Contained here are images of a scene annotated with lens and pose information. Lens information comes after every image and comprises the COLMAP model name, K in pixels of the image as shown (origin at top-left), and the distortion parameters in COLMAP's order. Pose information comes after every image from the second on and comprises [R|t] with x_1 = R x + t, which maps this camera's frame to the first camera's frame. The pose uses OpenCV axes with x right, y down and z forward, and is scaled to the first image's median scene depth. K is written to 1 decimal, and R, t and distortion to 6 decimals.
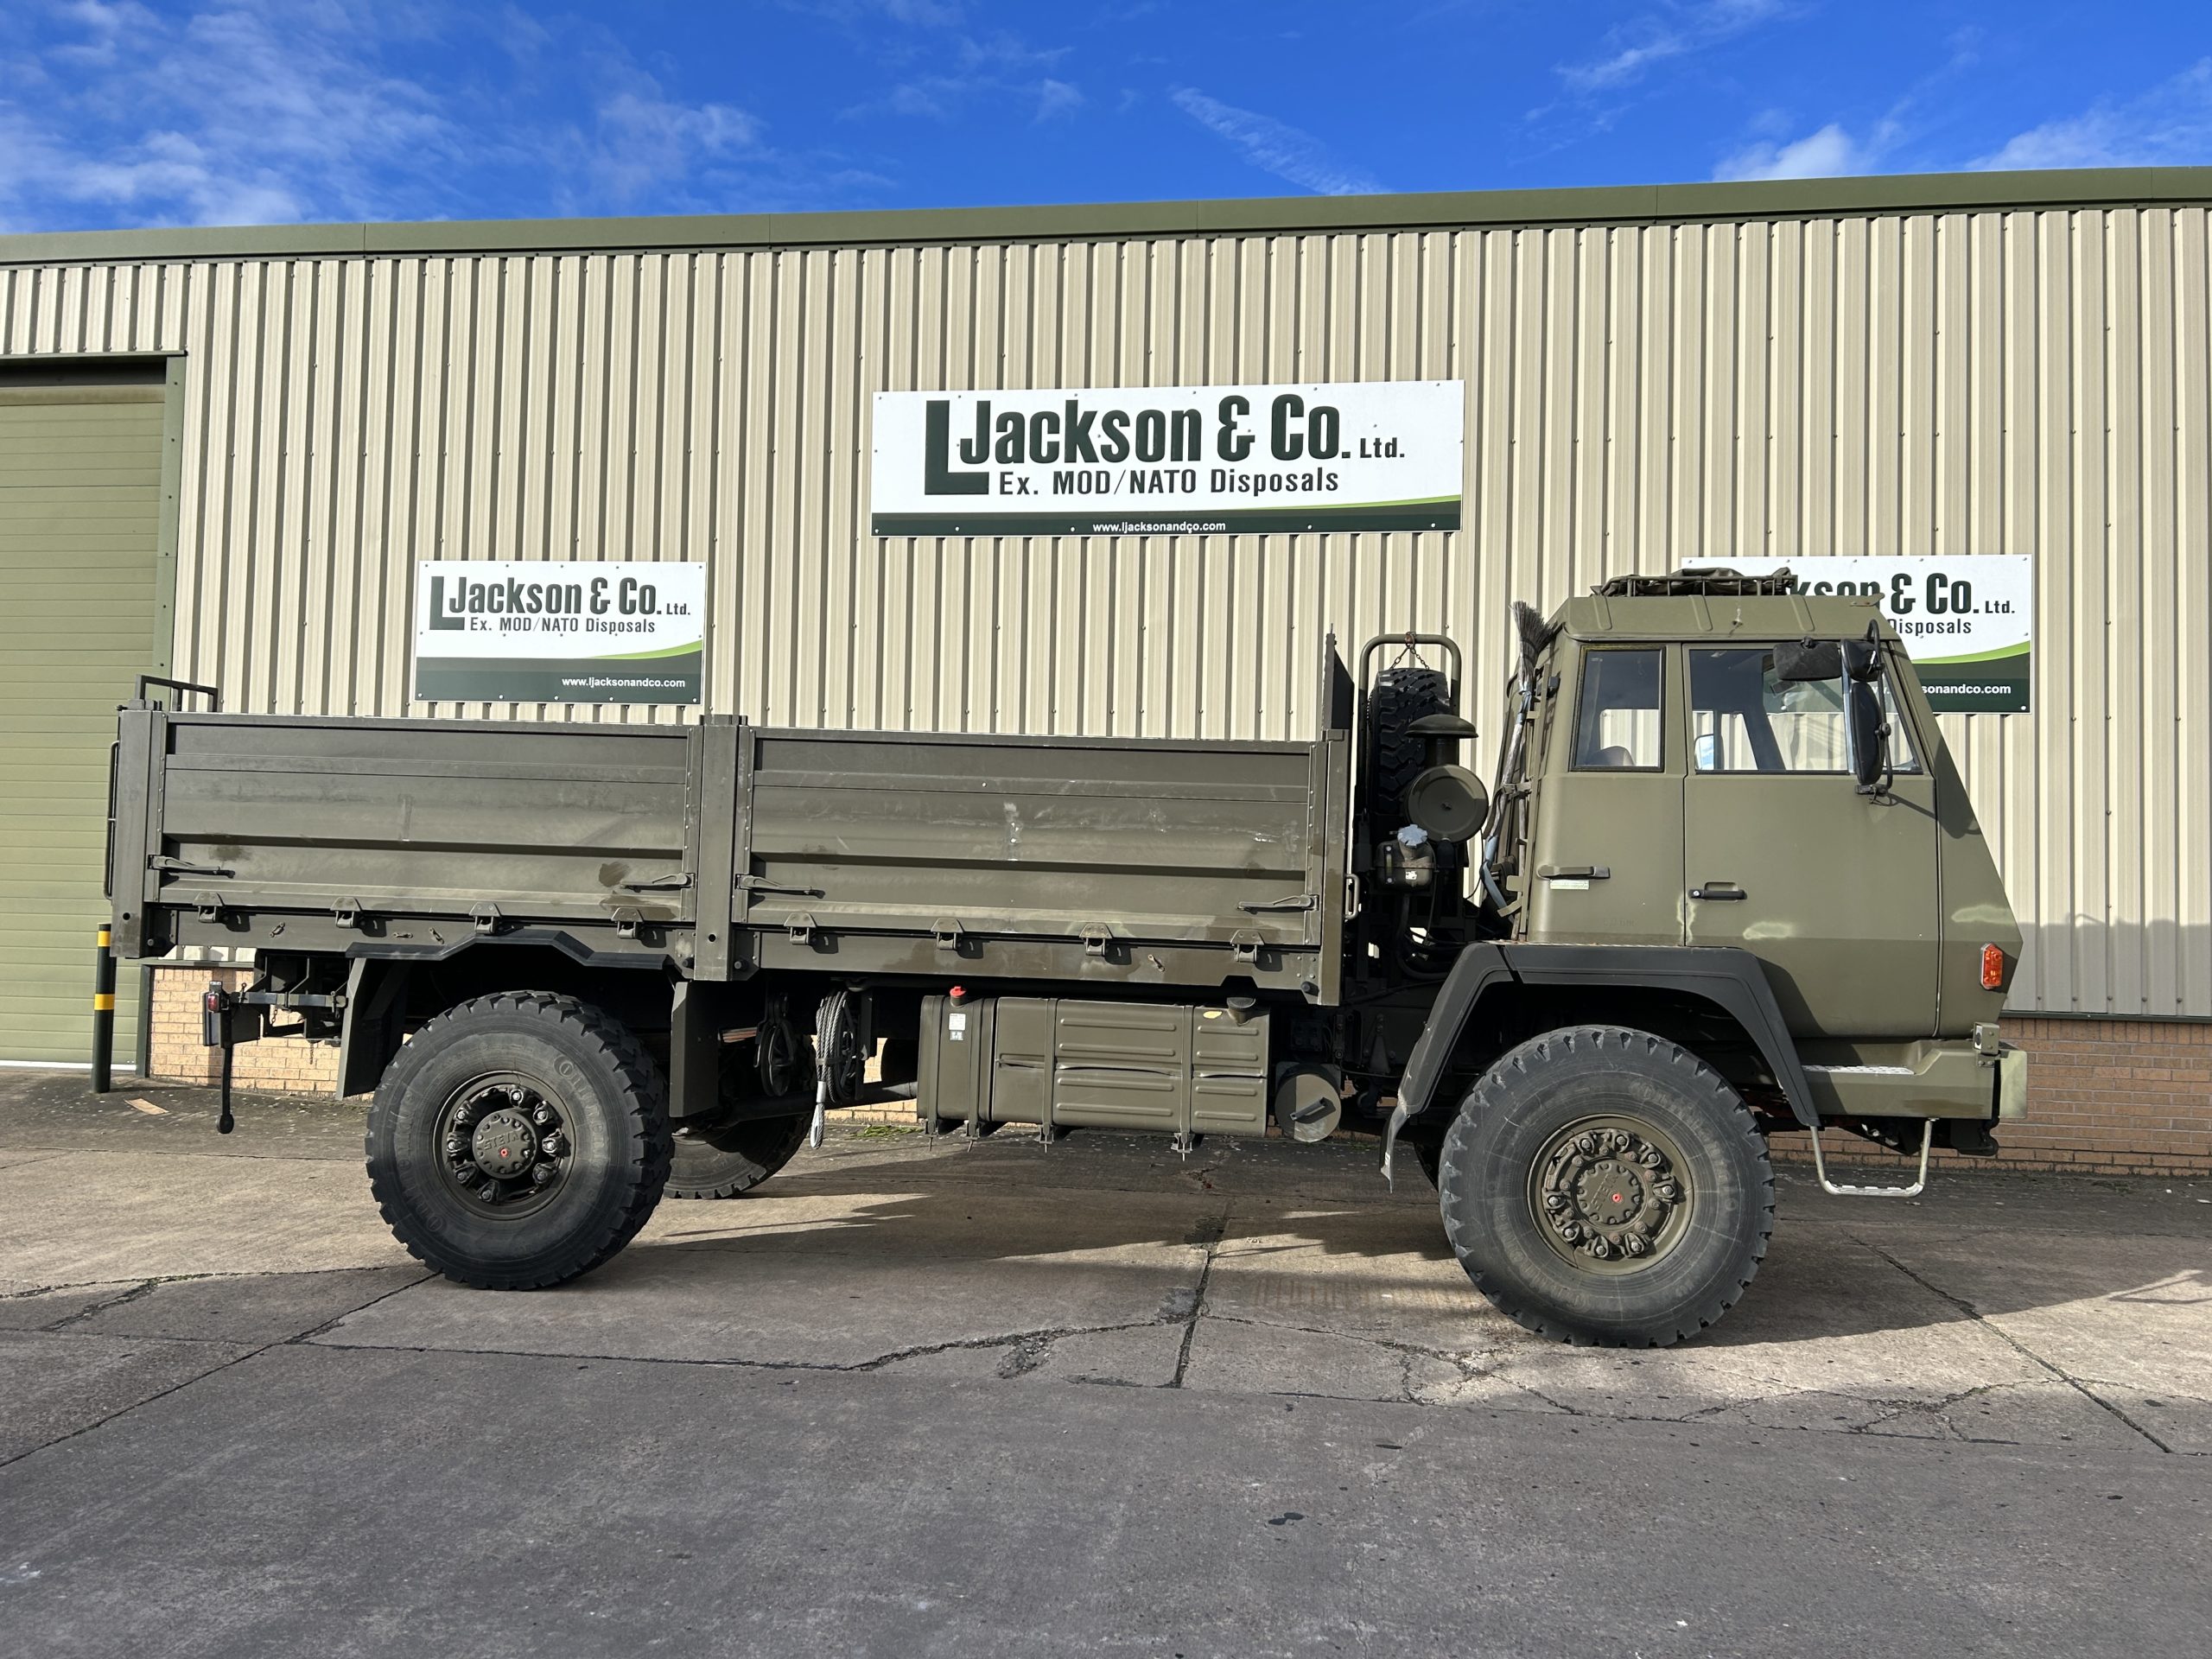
lens RADIAL K [[1666.3, 0, 1116.5], [0, 1666.3, 846.2], [0, 0, 1]] dist [0.059030, -0.061171]
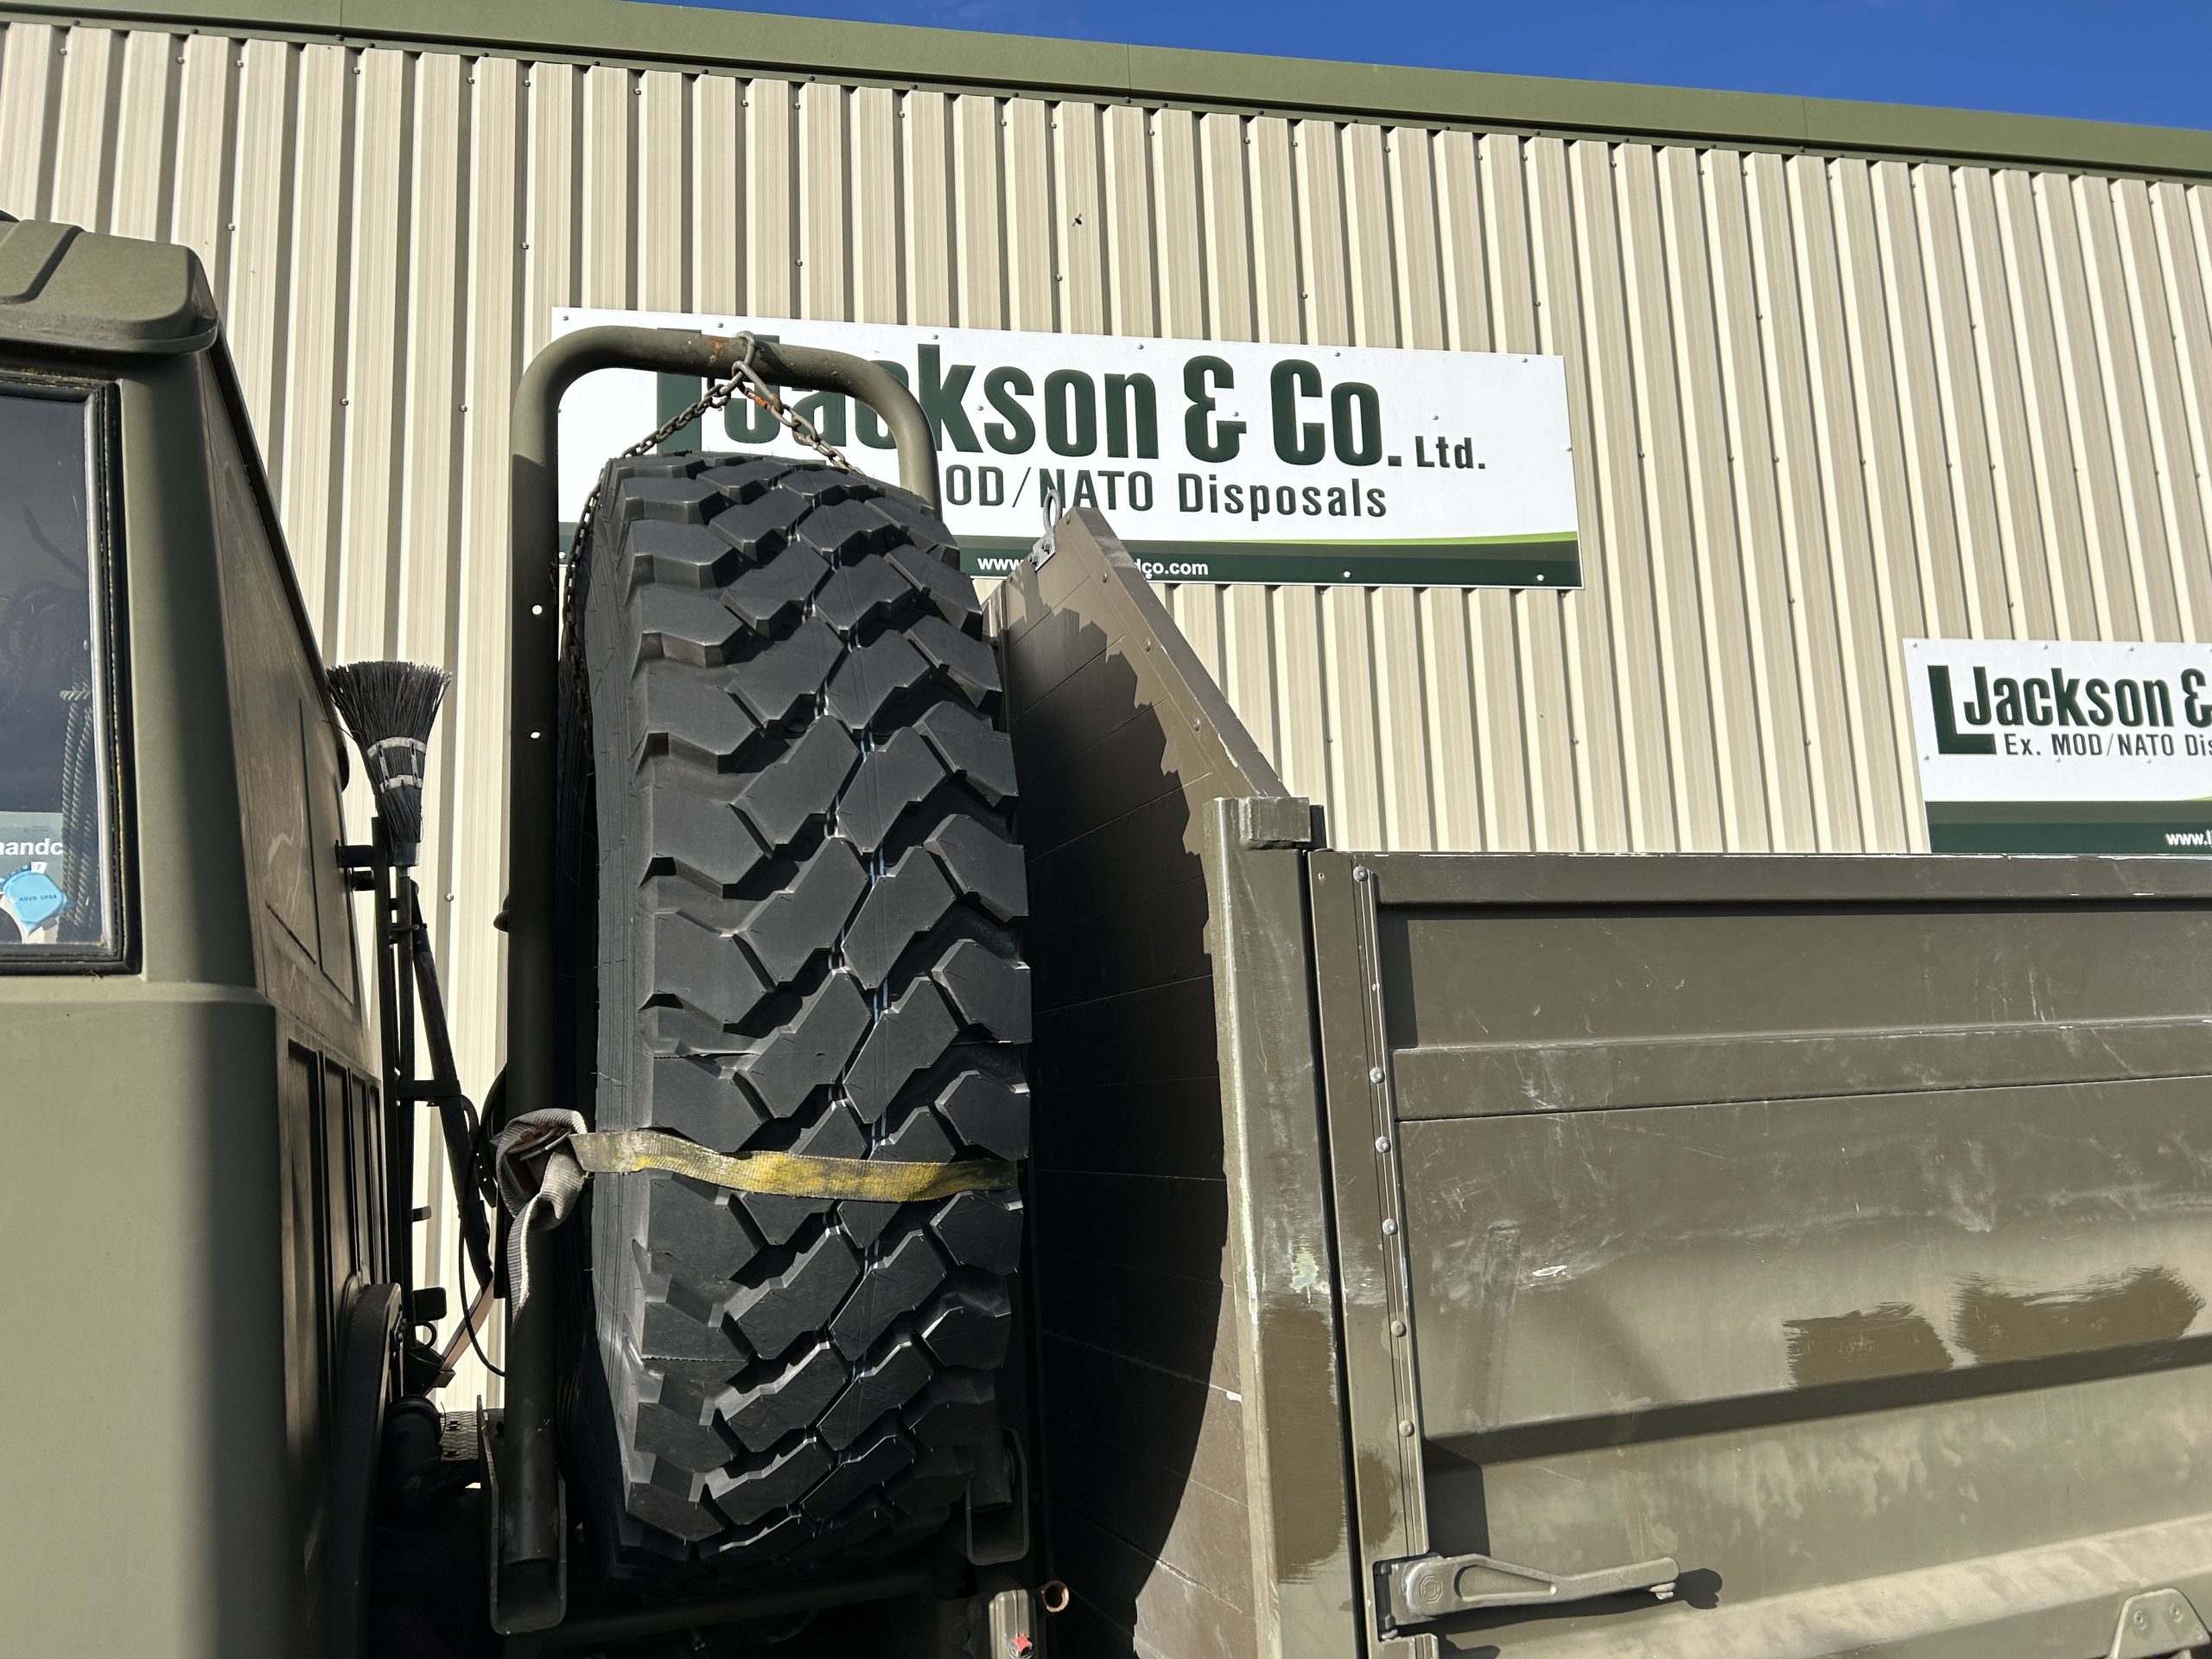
lens RADIAL K [[1666.3, 0, 1087.7], [0, 1666.3, 848.1], [0, 0, 1]] dist [0.059030, -0.061171]
pose [[0.953272, -0.004820, 0.302074, -0.158249], [0.045955, 0.990551, -0.129214, -0.023833], [-0.298597, 0.137058, 0.944487, 0.505106]]
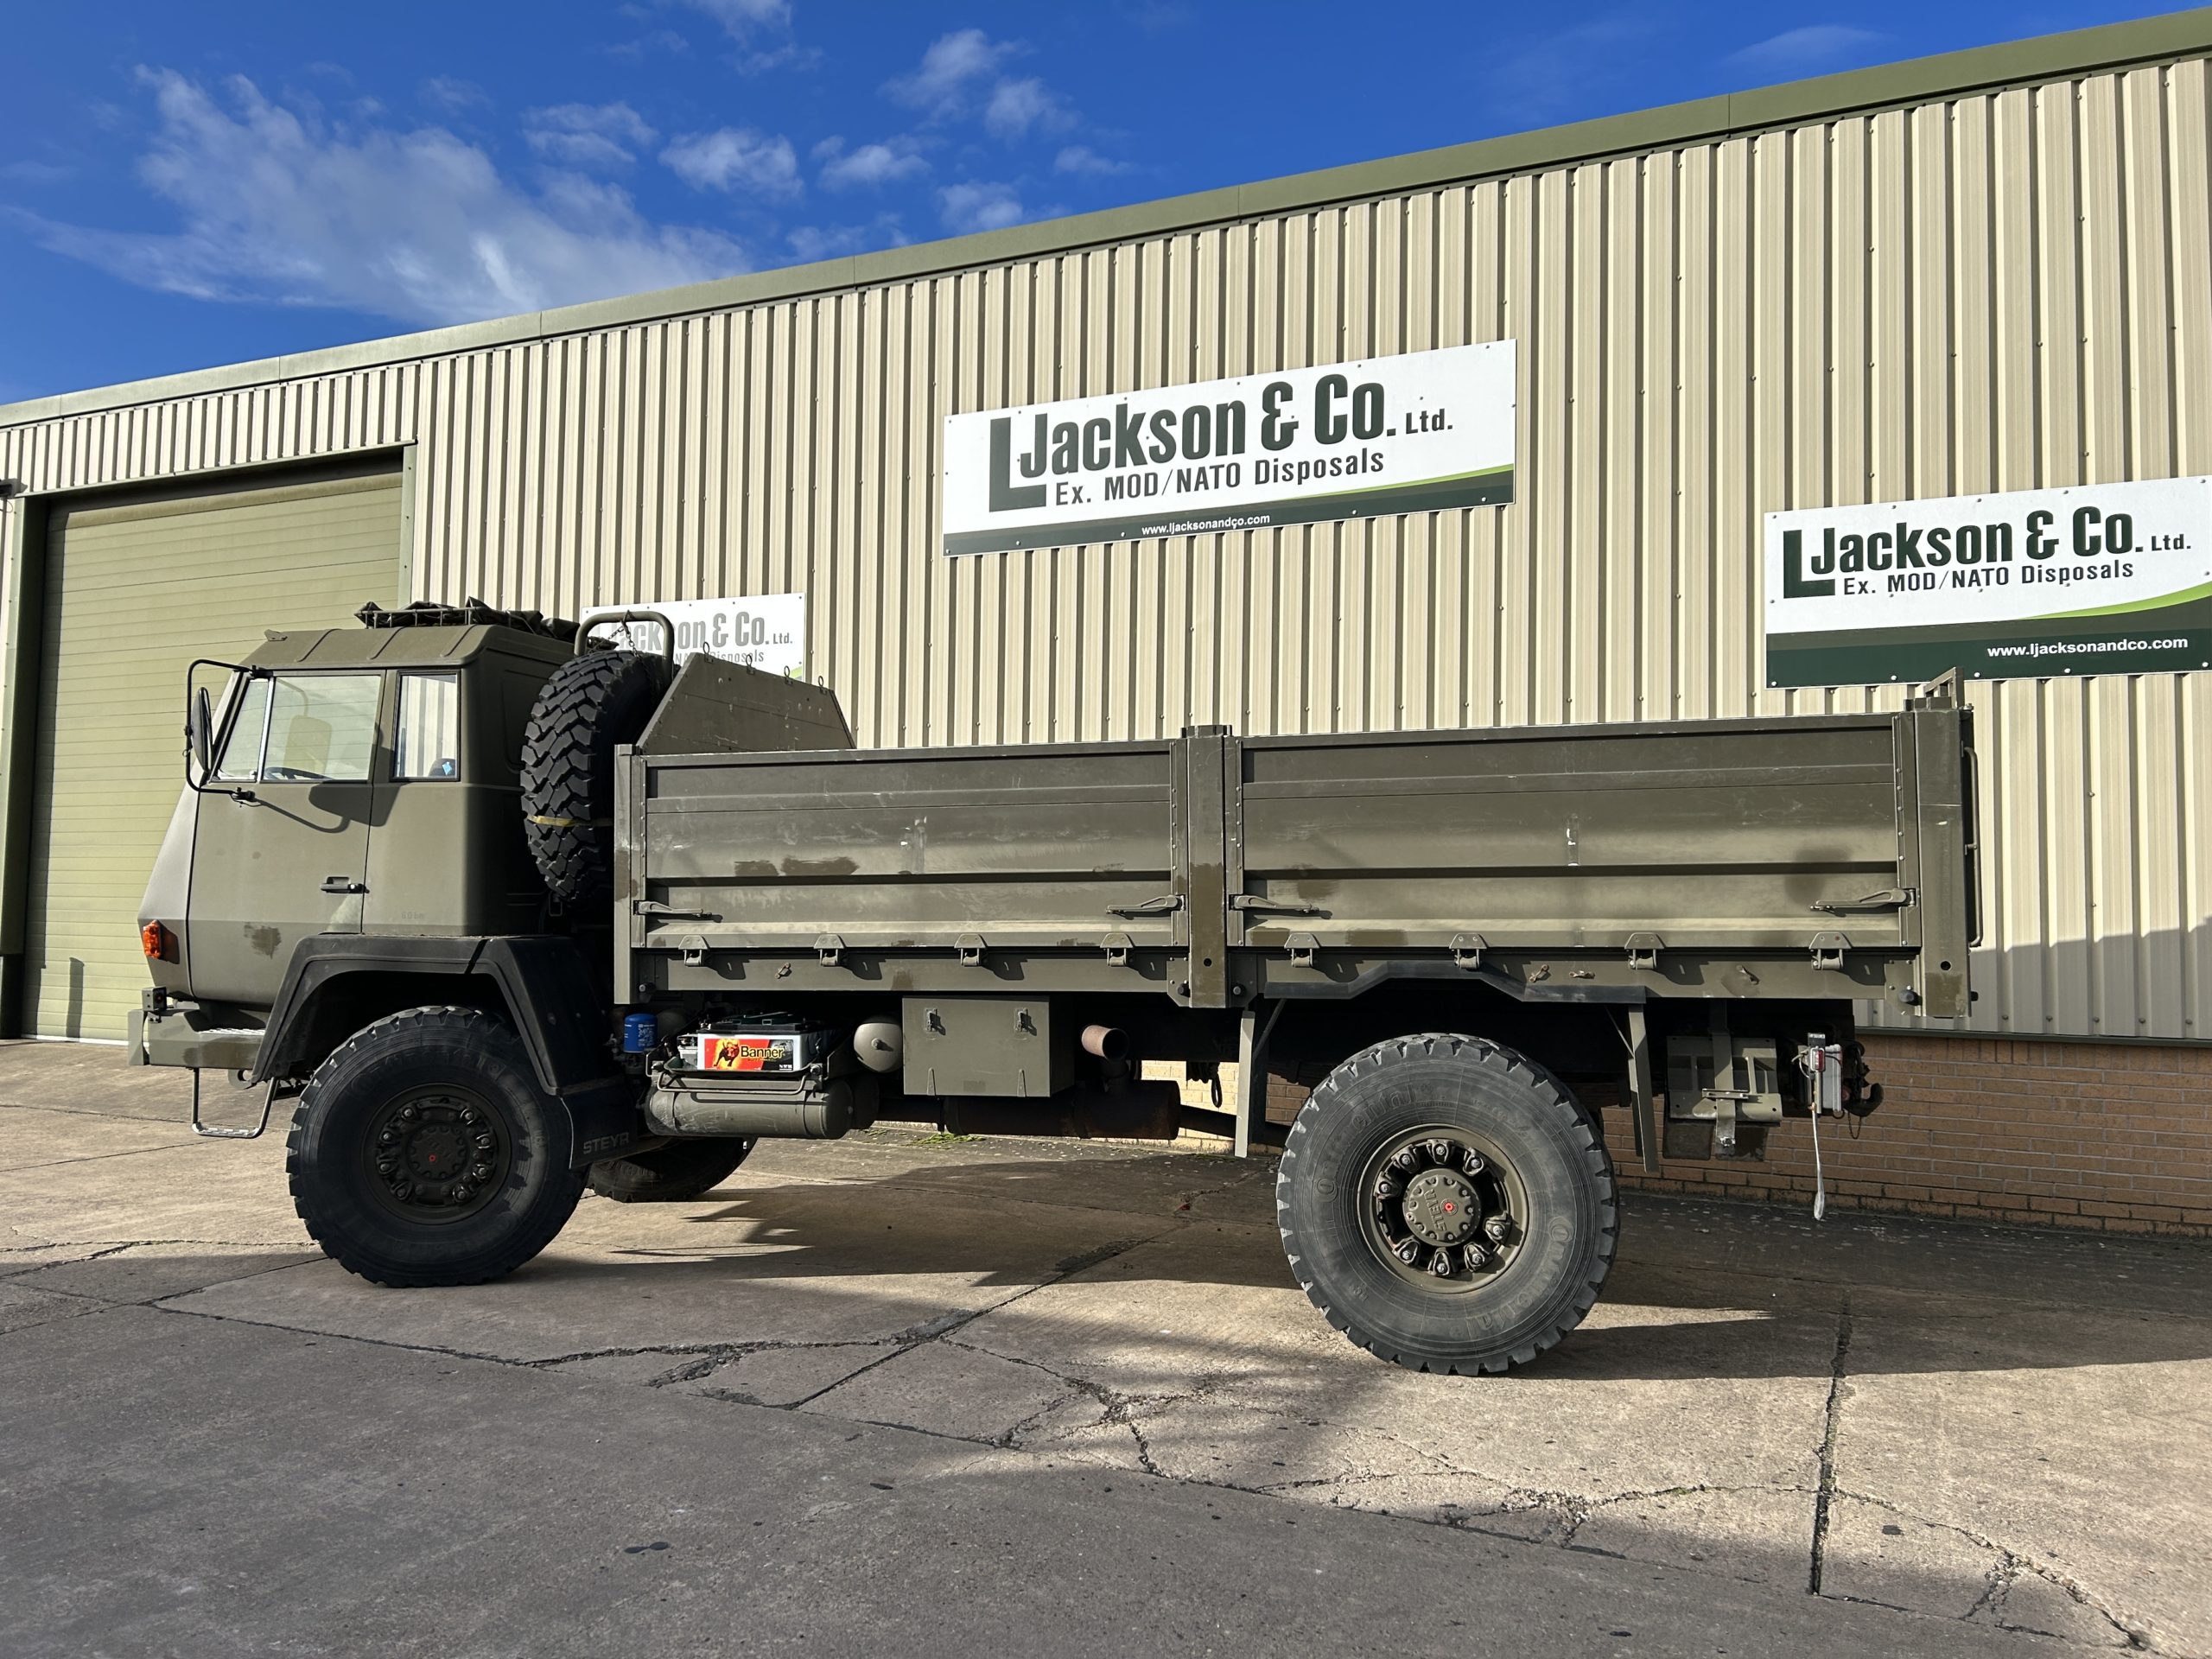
lens RADIAL K [[1666.3, 0, 1097.9], [0, 1666.3, 826.1], [0, 0, 1]] dist [0.059030, -0.061171]
pose [[0.949926, -0.023101, -0.311619, 0.280895], [0.017358, 0.999625, -0.021191, 0.003736], [0.311992, 0.014720, 0.949971, 0.064241]]
